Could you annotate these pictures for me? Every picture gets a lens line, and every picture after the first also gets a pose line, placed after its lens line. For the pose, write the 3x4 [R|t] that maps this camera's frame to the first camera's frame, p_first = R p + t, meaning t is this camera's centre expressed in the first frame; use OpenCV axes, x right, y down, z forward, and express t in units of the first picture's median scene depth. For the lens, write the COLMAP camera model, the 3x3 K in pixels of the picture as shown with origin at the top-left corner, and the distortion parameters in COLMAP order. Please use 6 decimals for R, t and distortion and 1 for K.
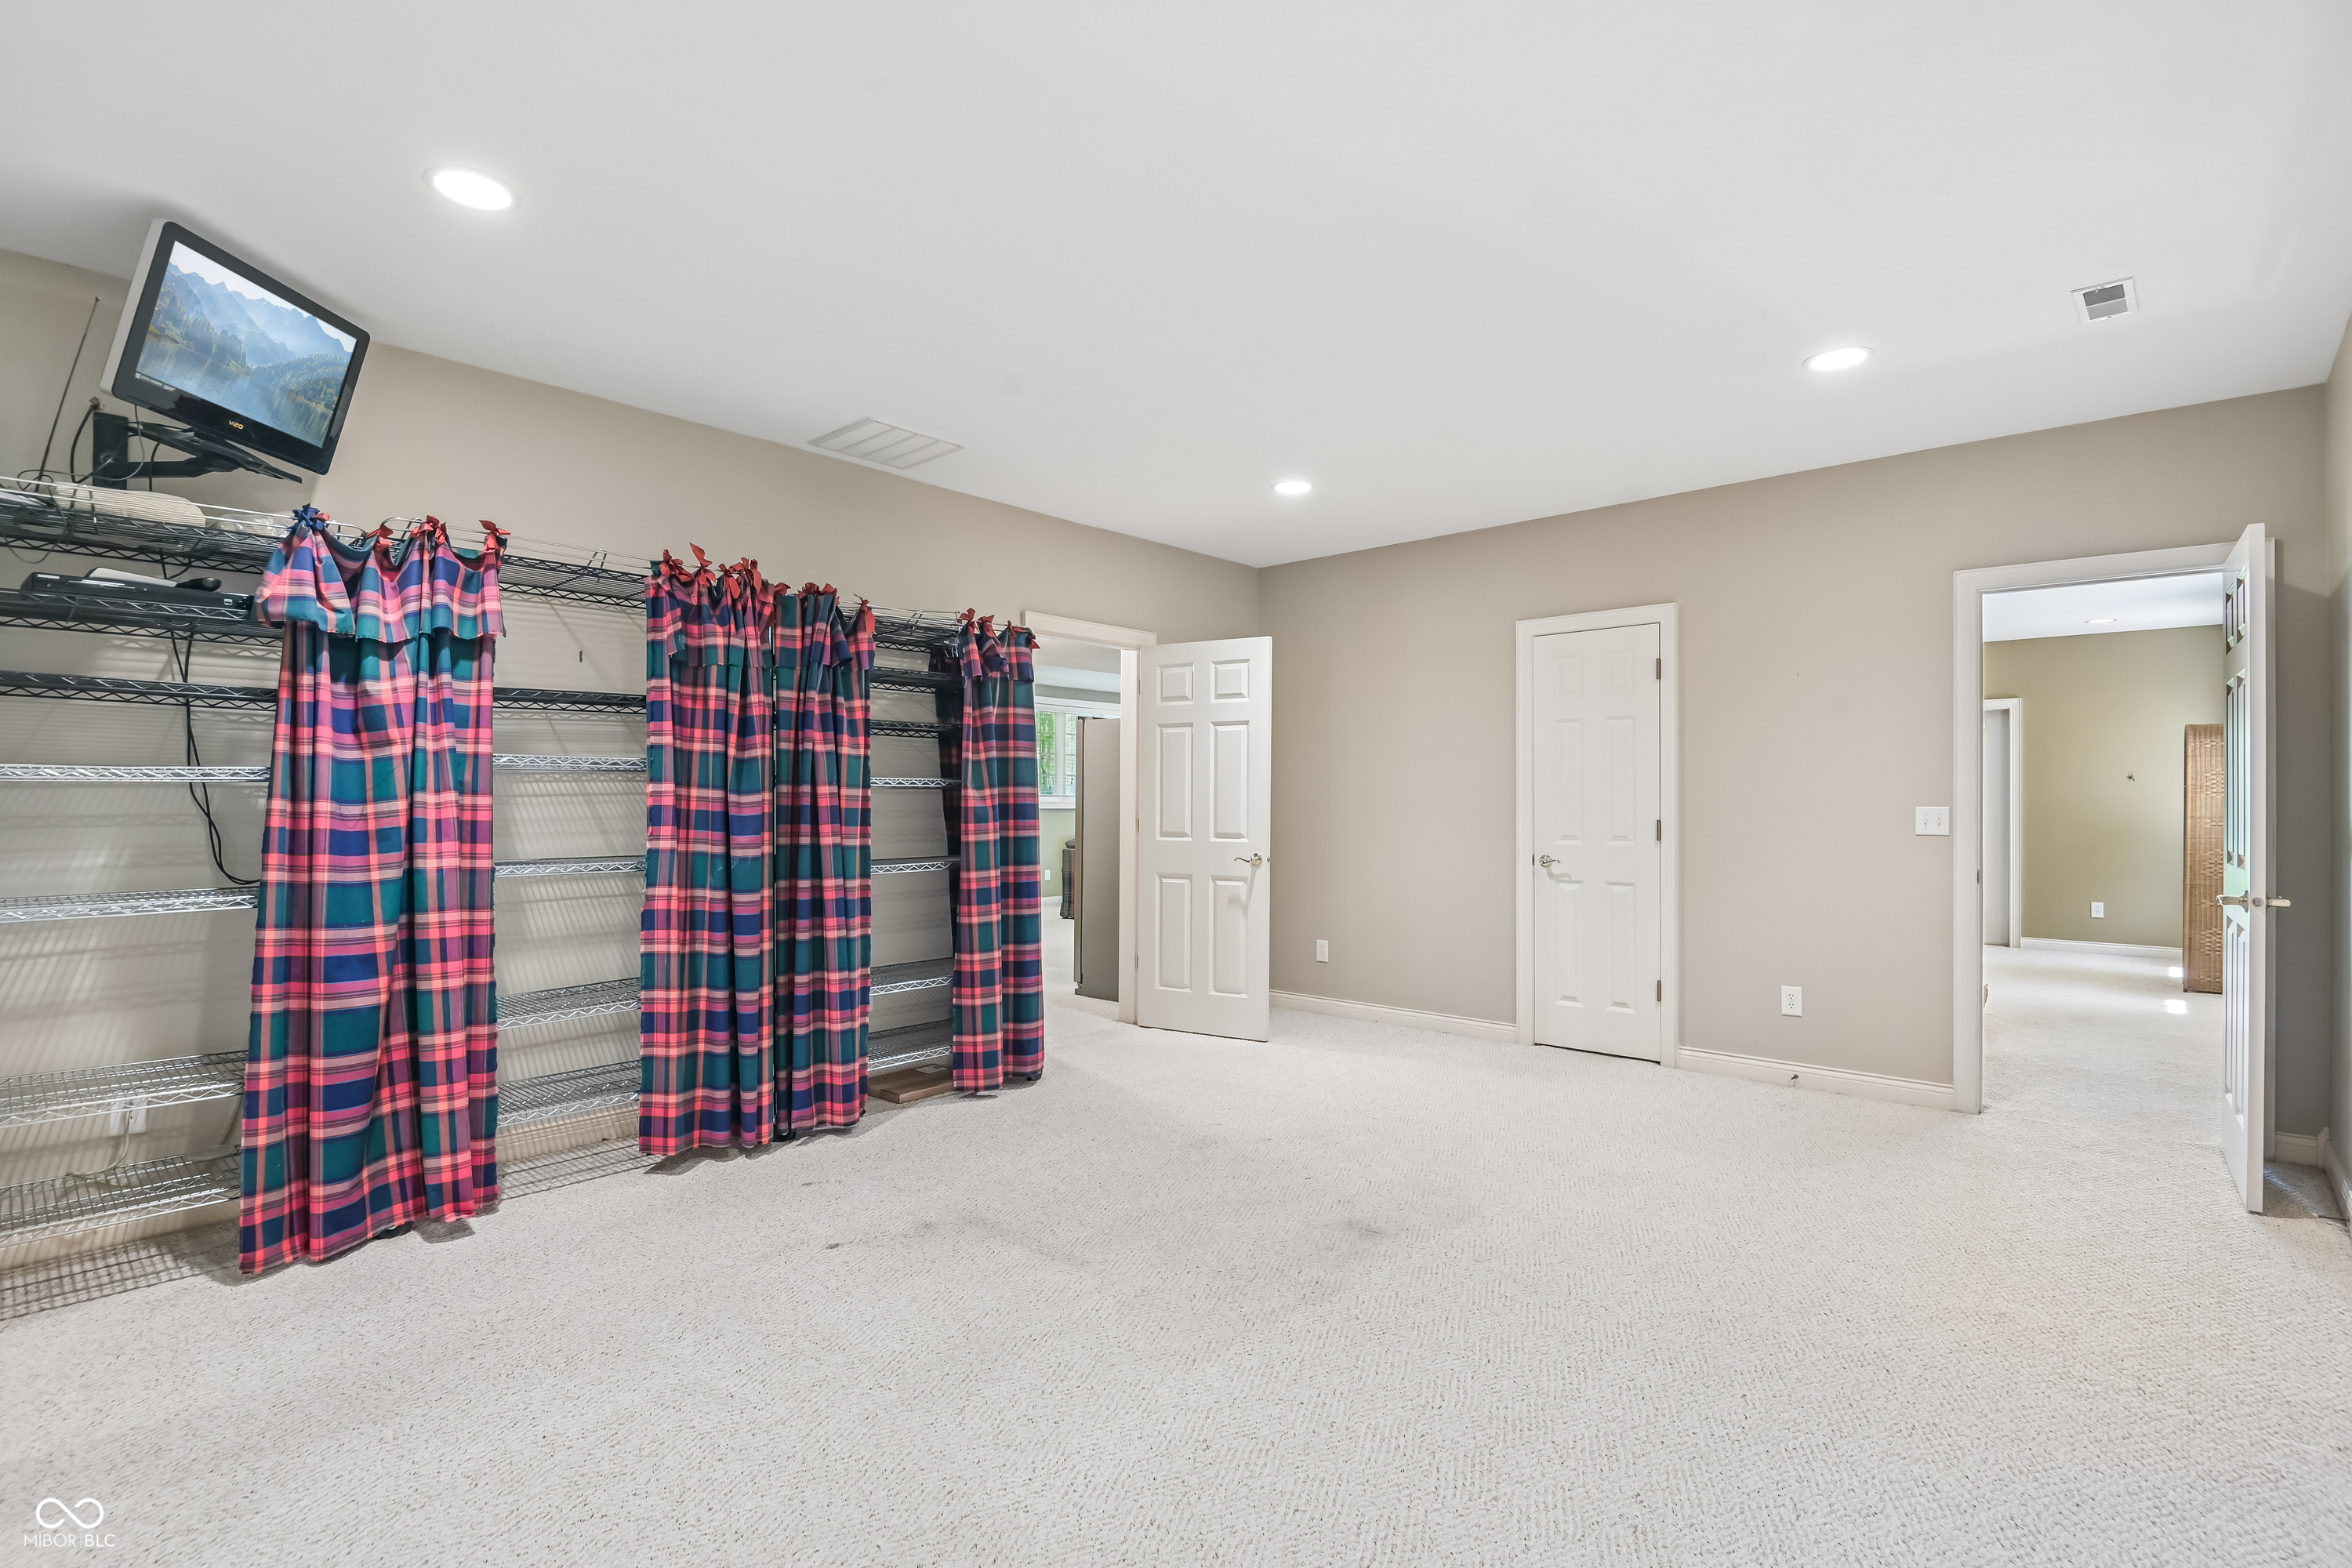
lens RADIAL K [[1054.6, 0, 1102.6], [0, 1054.6, 837.2], [0, 0, 1]] dist [-0.000632, -0.000119]
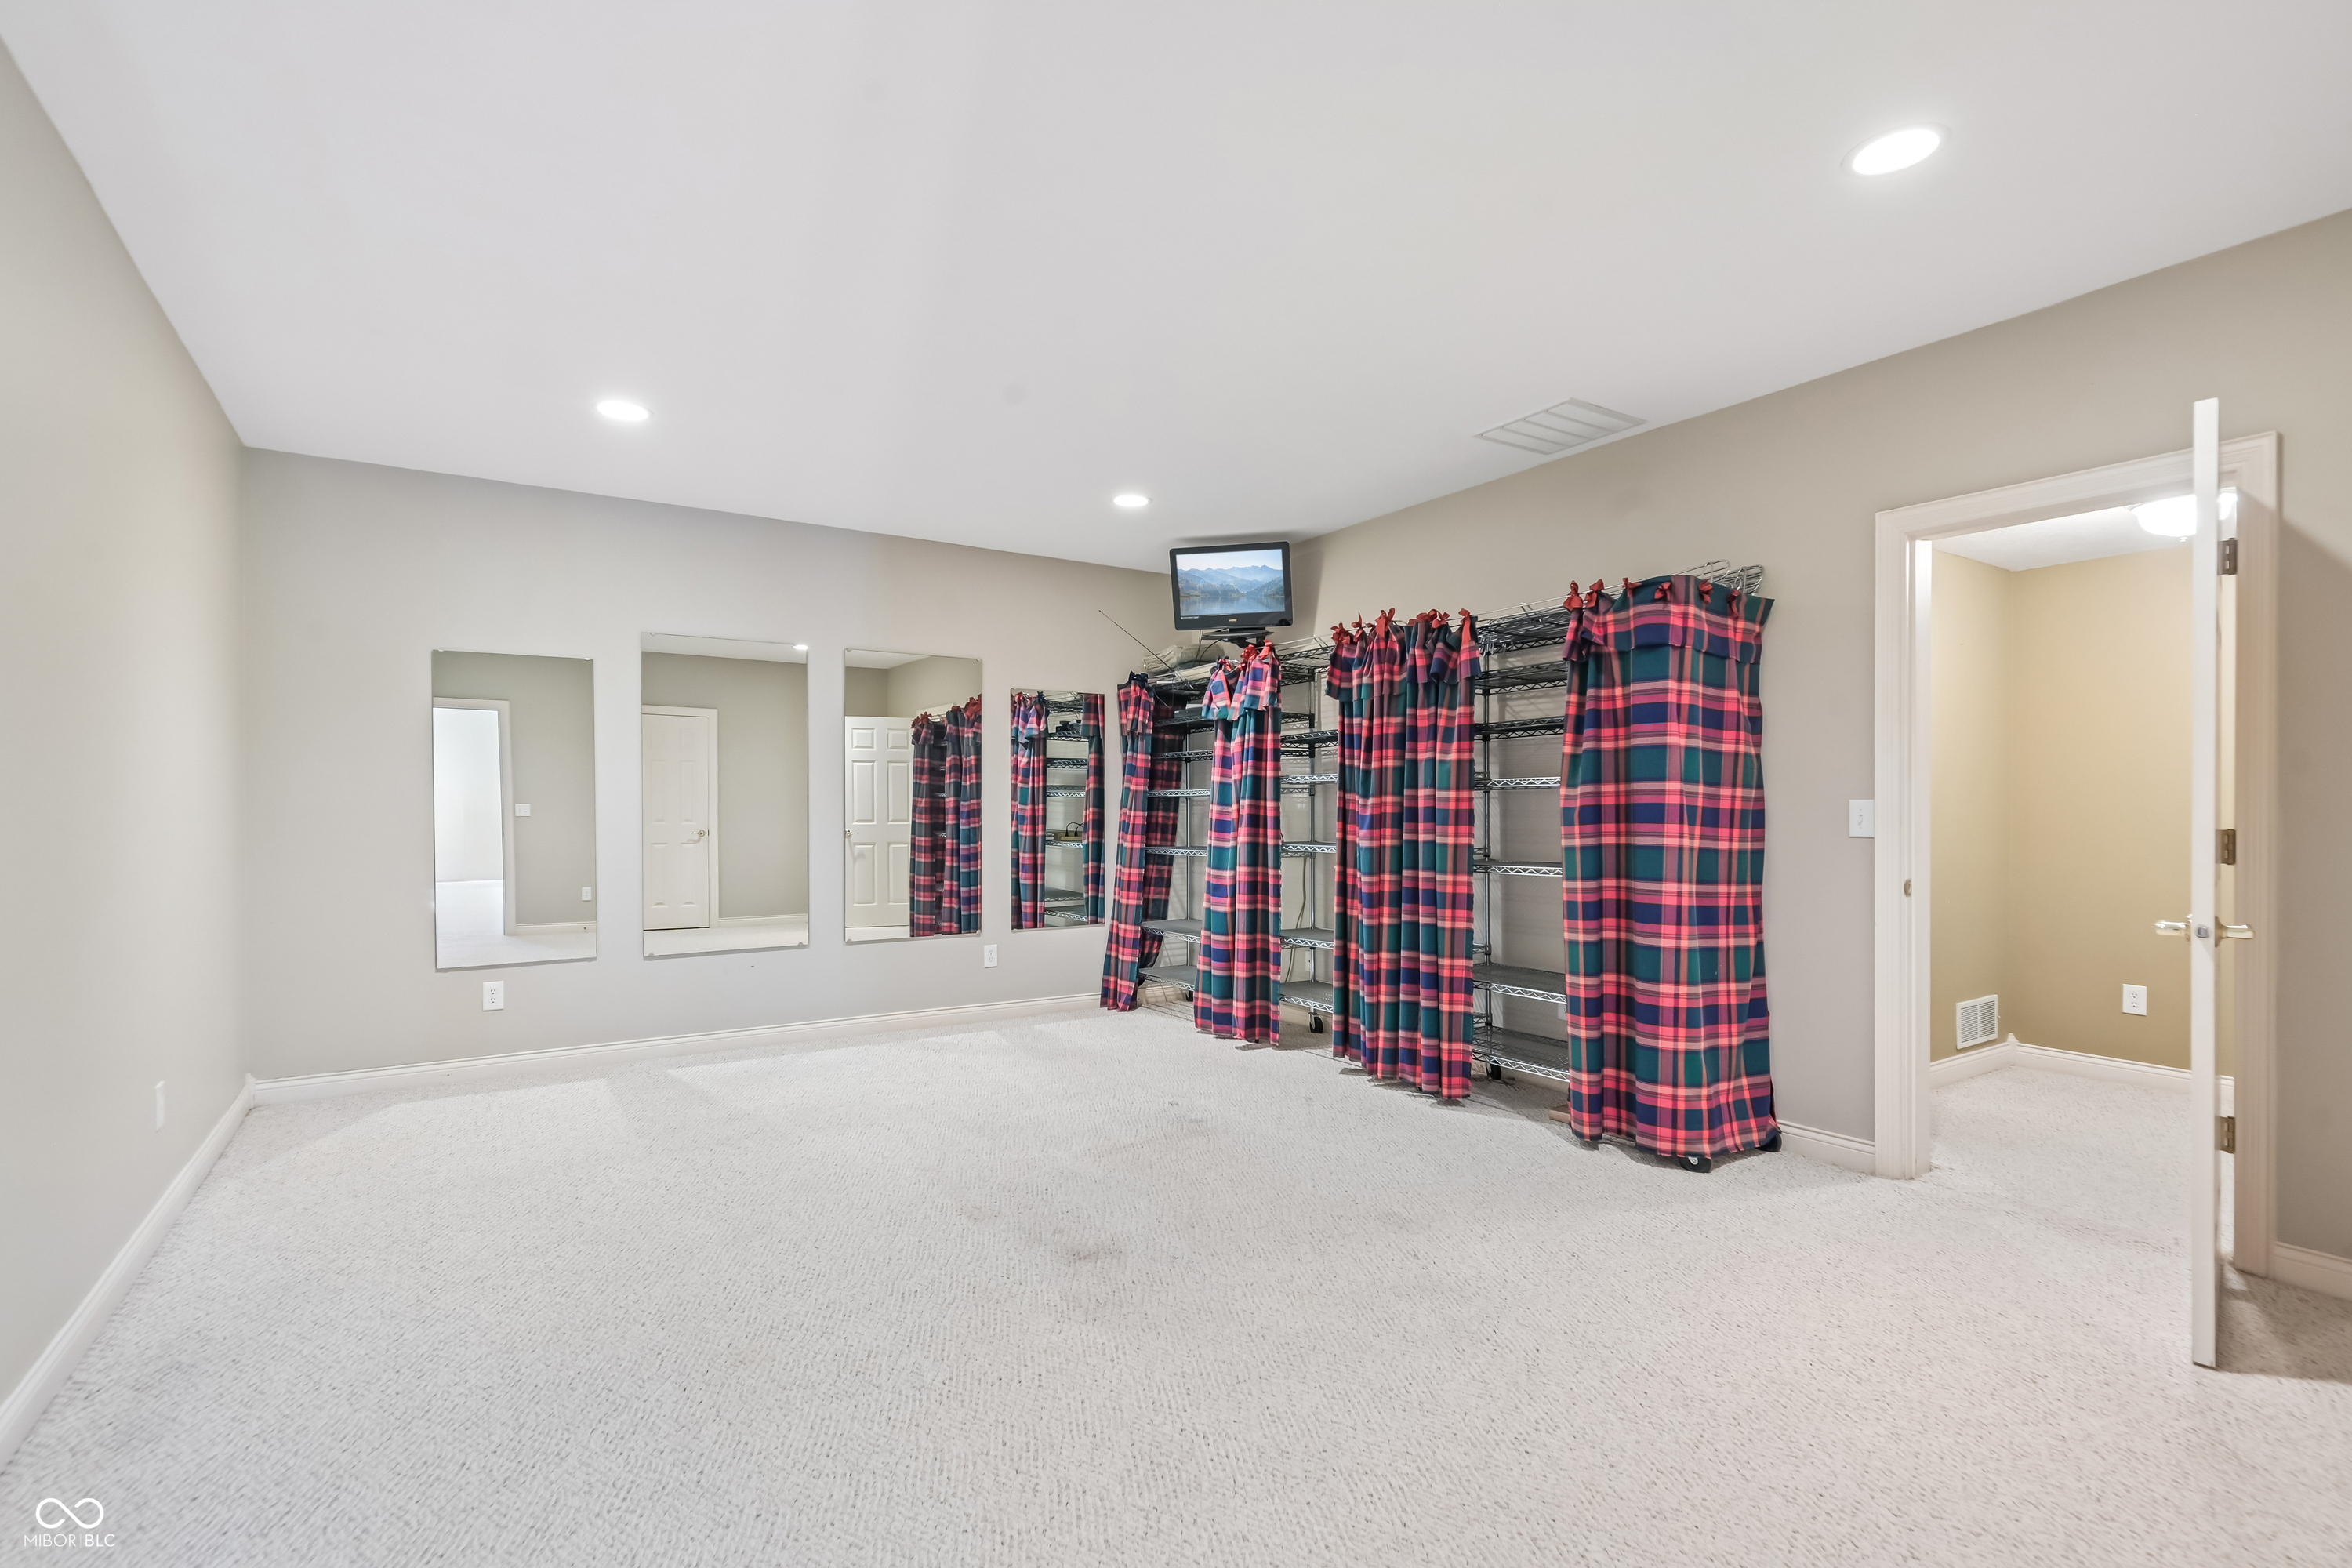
lens RADIAL K [[1089.8, 0, 1176.0], [0, 1089.8, 784.0], [0, 0, 1]] dist [-0.000286, -0.000012]
pose [[-0.188769, 0.002051, -0.982019, 0.938607], [0.002908, 0.999995, 0.001530, -0.056996], [0.982017, -0.002567, -0.188774, 0.955570]]
